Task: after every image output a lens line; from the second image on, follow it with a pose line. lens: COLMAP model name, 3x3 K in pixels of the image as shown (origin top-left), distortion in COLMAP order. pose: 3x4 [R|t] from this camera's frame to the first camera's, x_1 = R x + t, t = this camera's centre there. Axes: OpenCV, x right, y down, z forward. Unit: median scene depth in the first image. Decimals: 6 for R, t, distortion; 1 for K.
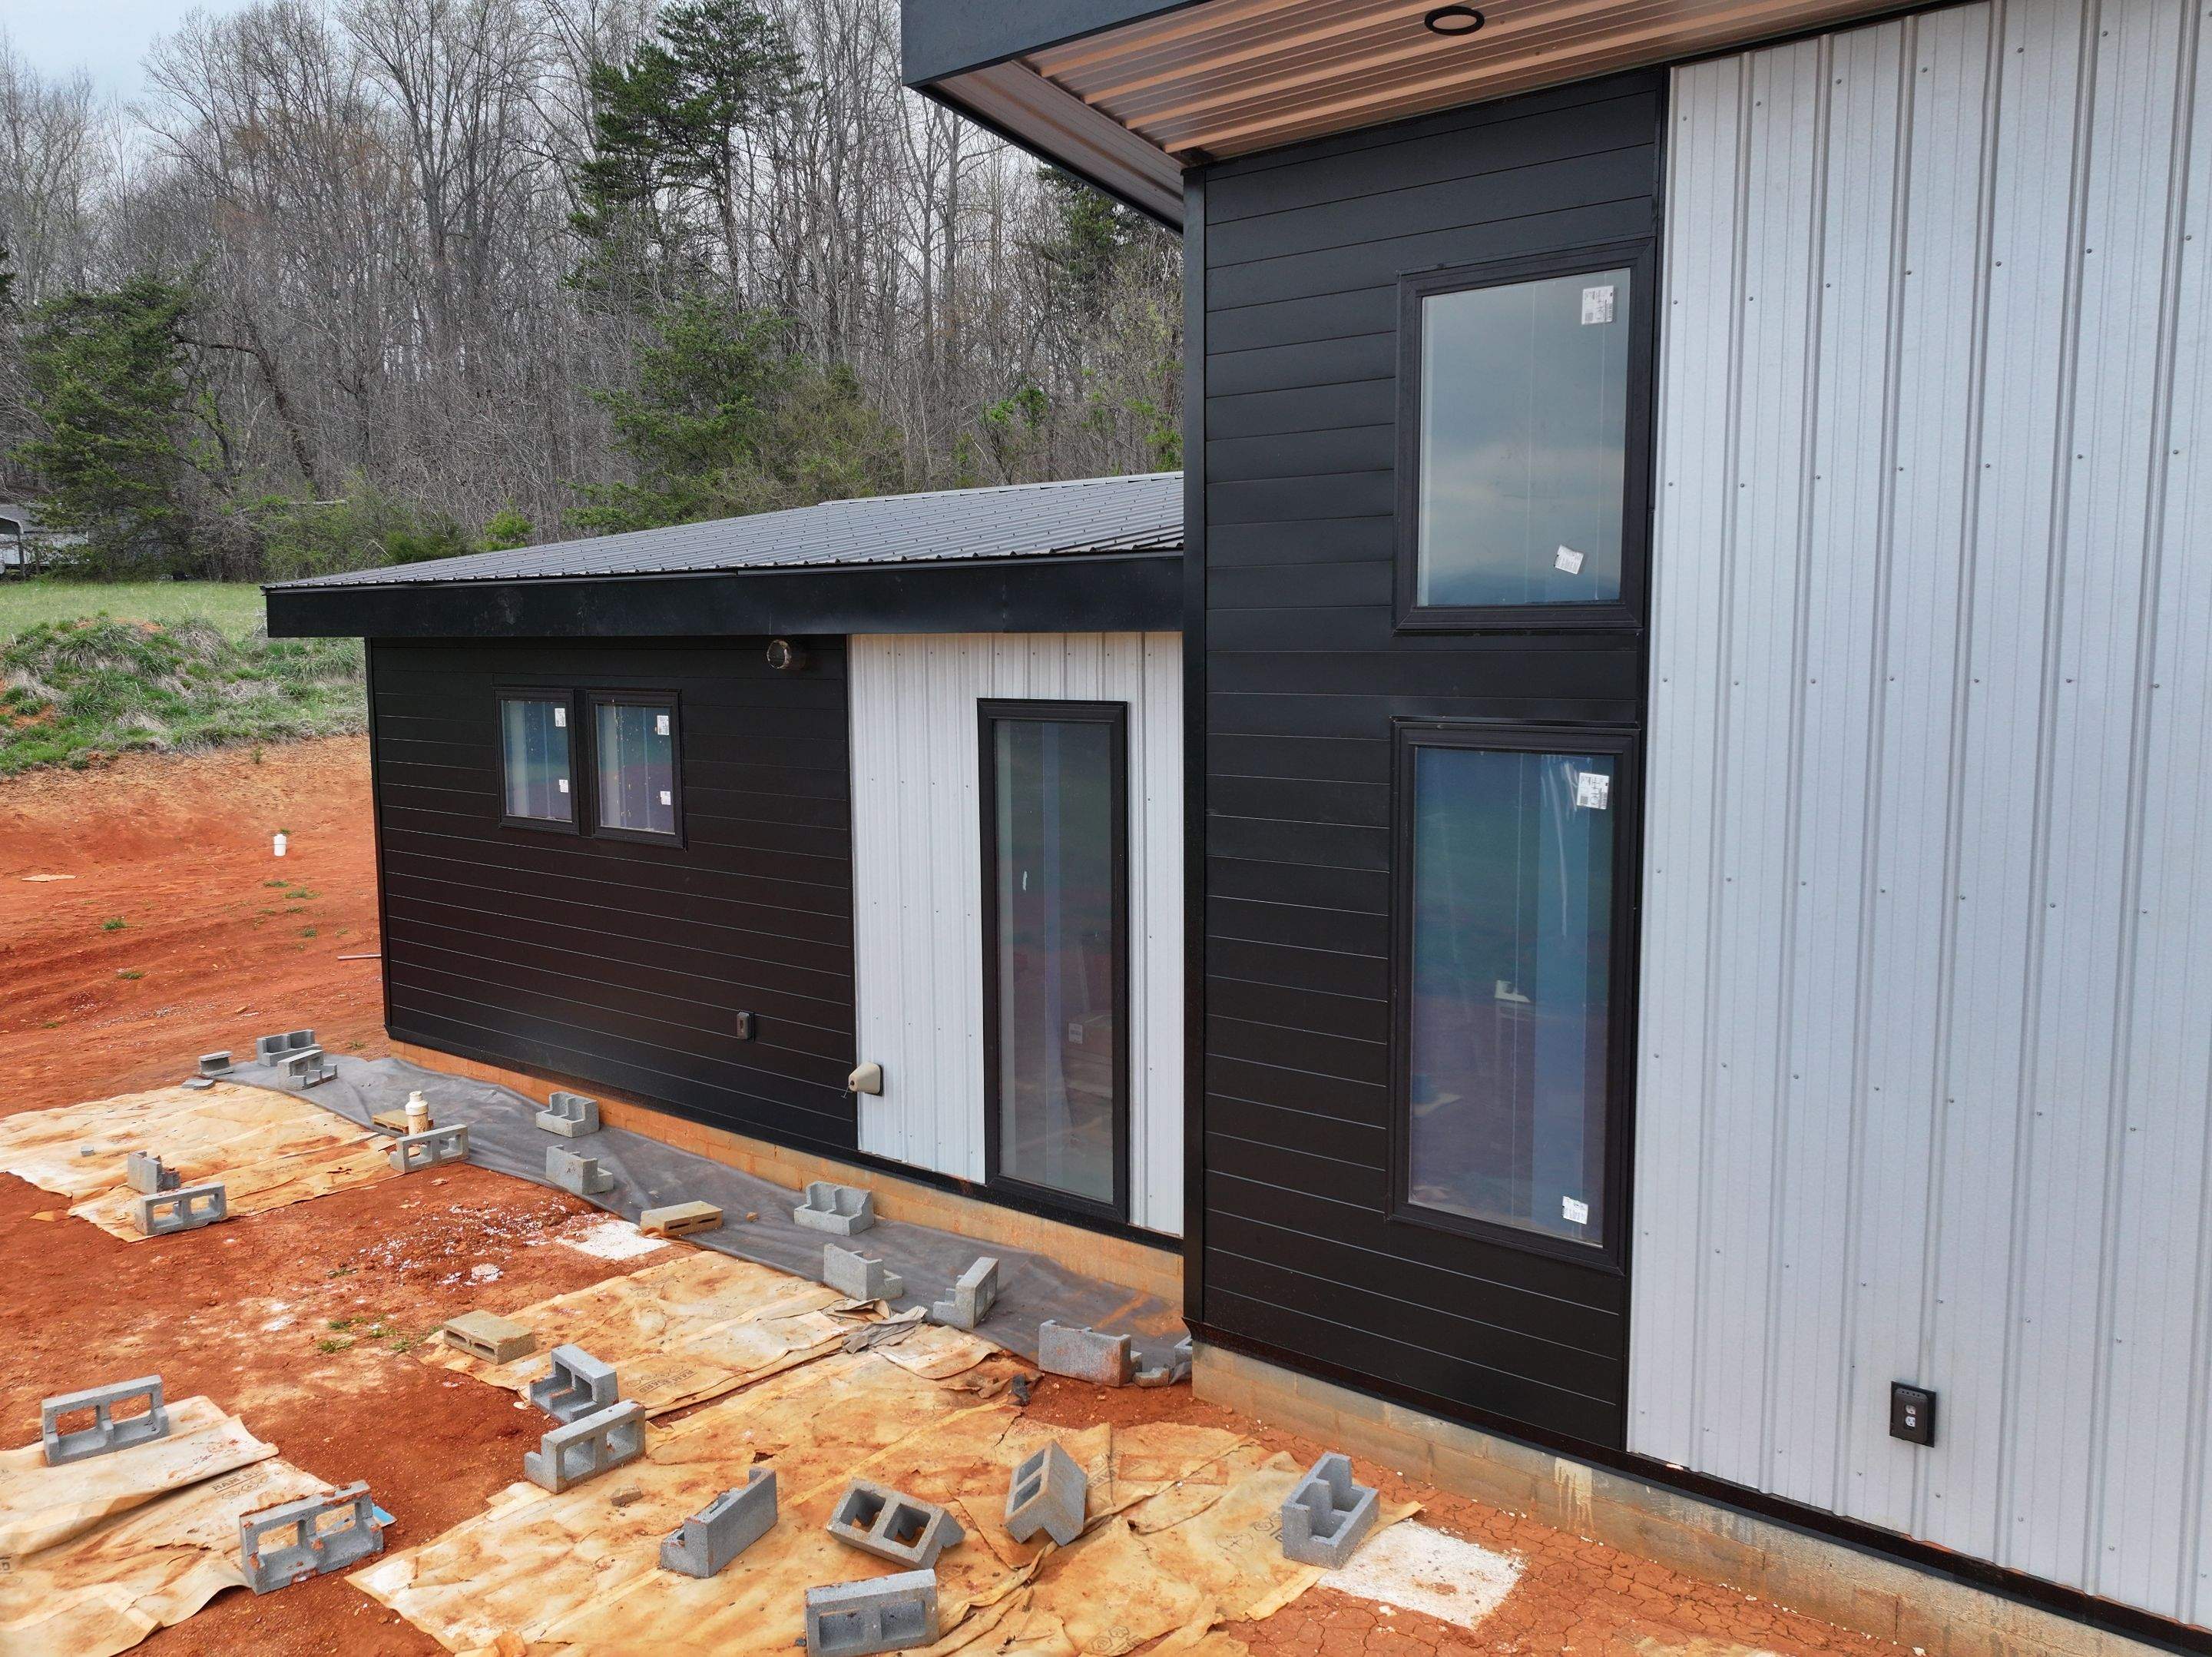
lens RADIAL K [[1757.9, 0, 1105.1], [0, 1757.9, 832.5], [0, 0, 1]] dist [0.002014, 0.010133]
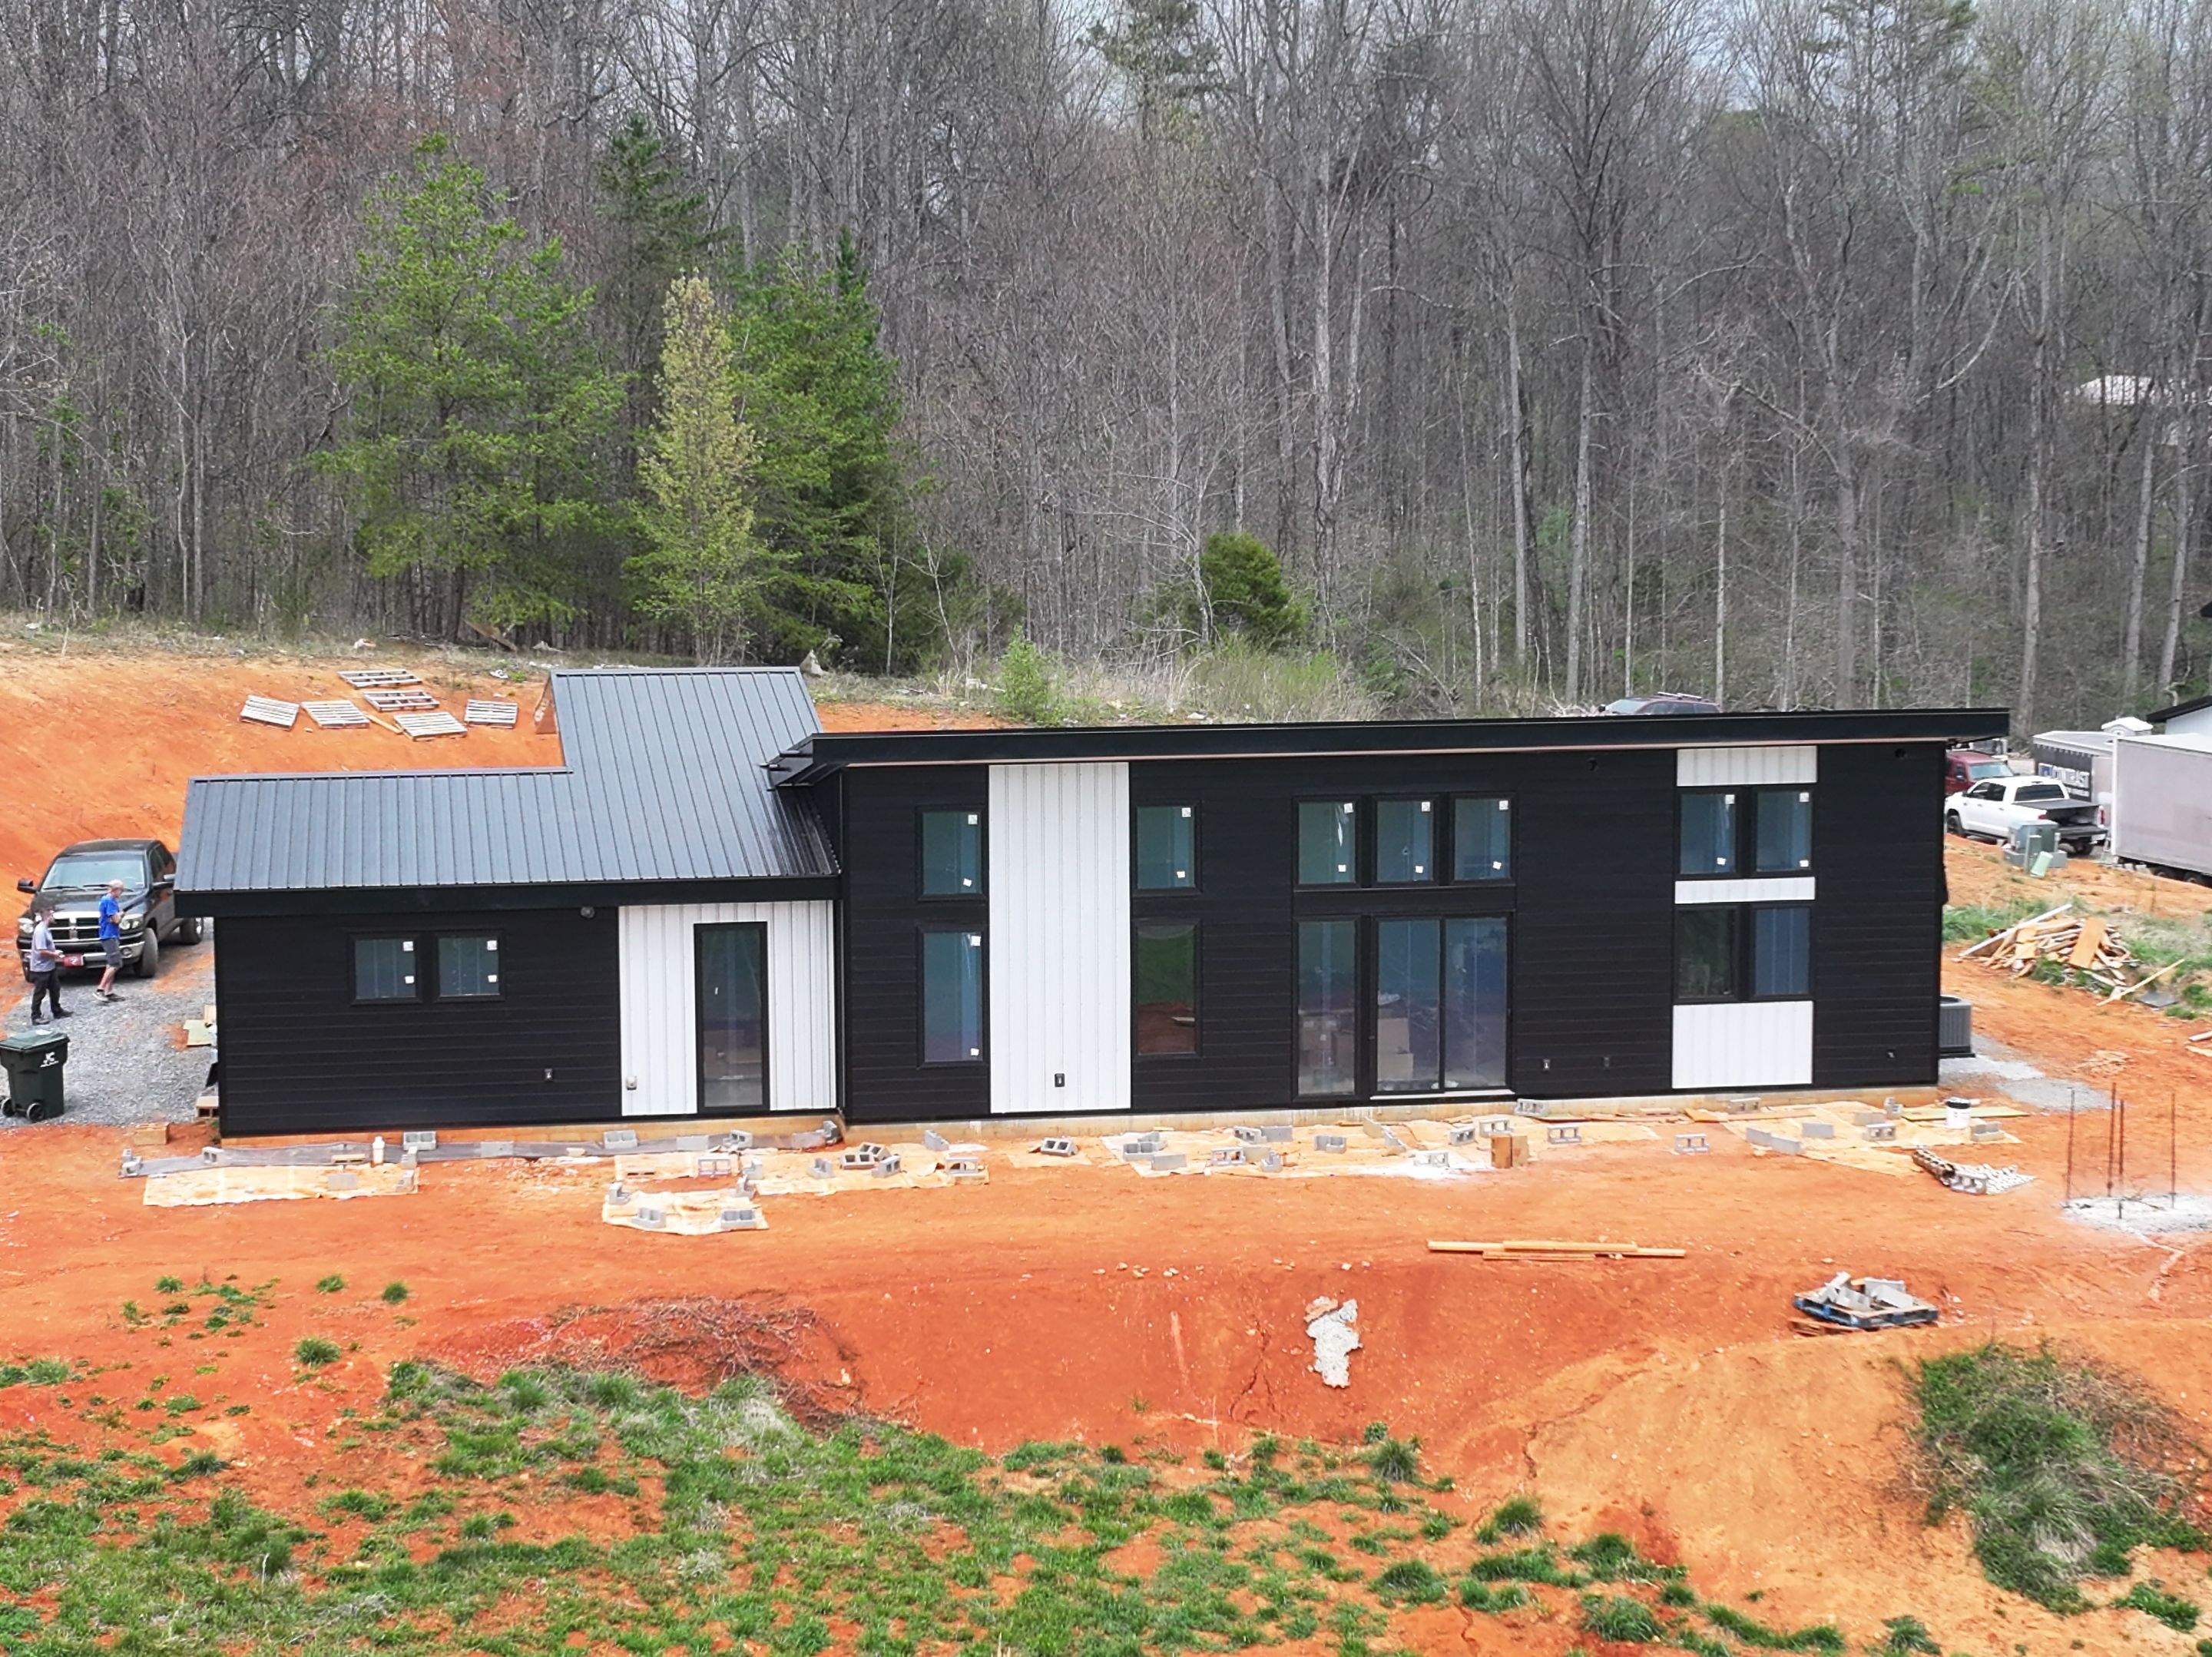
lens RADIAL K [[4225.3, 0, 1092.1], [0, 4225.3, 842.5], [0, 0, 1]] dist [0.011649, 0.006312]
pose [[0.651732, -0.092134, 0.752832, -3.610588], [0.085385, 0.995197, 0.047876, -0.366262], [-0.753628, 0.033078, 0.656469, -2.929633]]
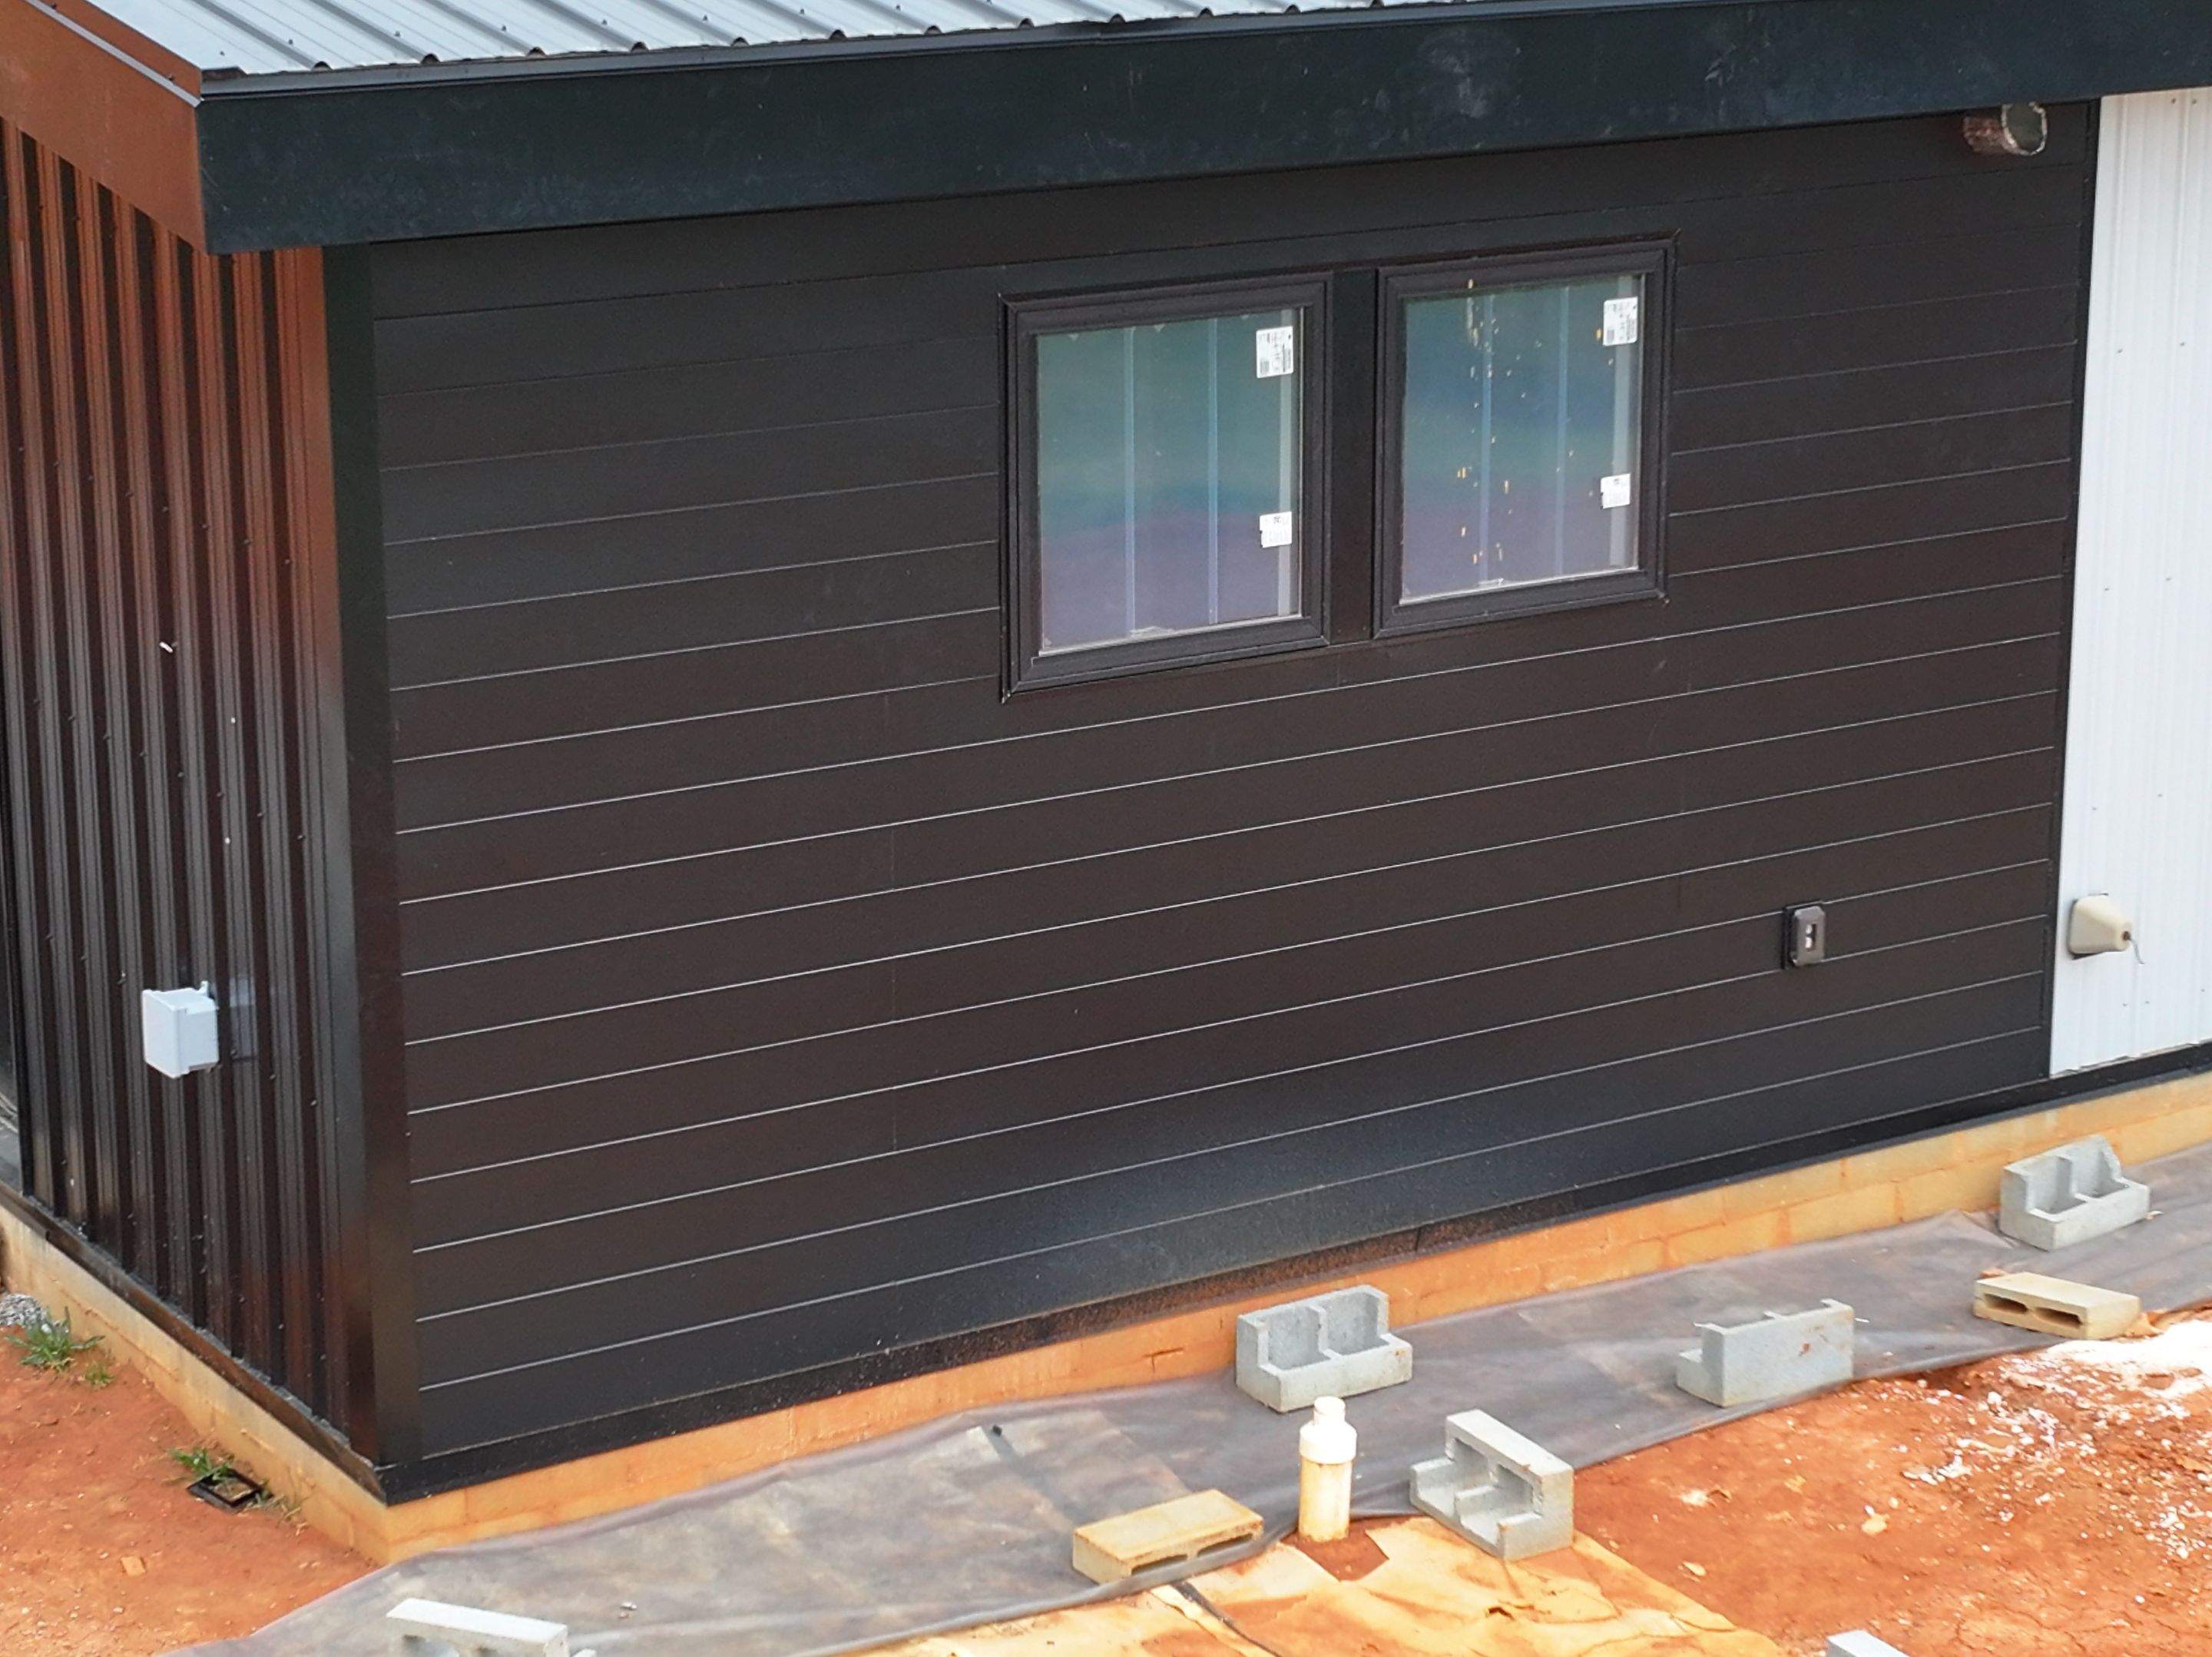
lens RADIAL K [[4709.4, 0, 1106.0], [0, 4709.4, 828.5], [0, 0, 1]] dist [0.017252, 0.180925]
pose [[0.291582, -0.238190, 0.926415, -1.341972], [0.109745, 0.970436, 0.214967, -0.196219], [-0.950229, 0.038989, 0.309102, 0.754049]]
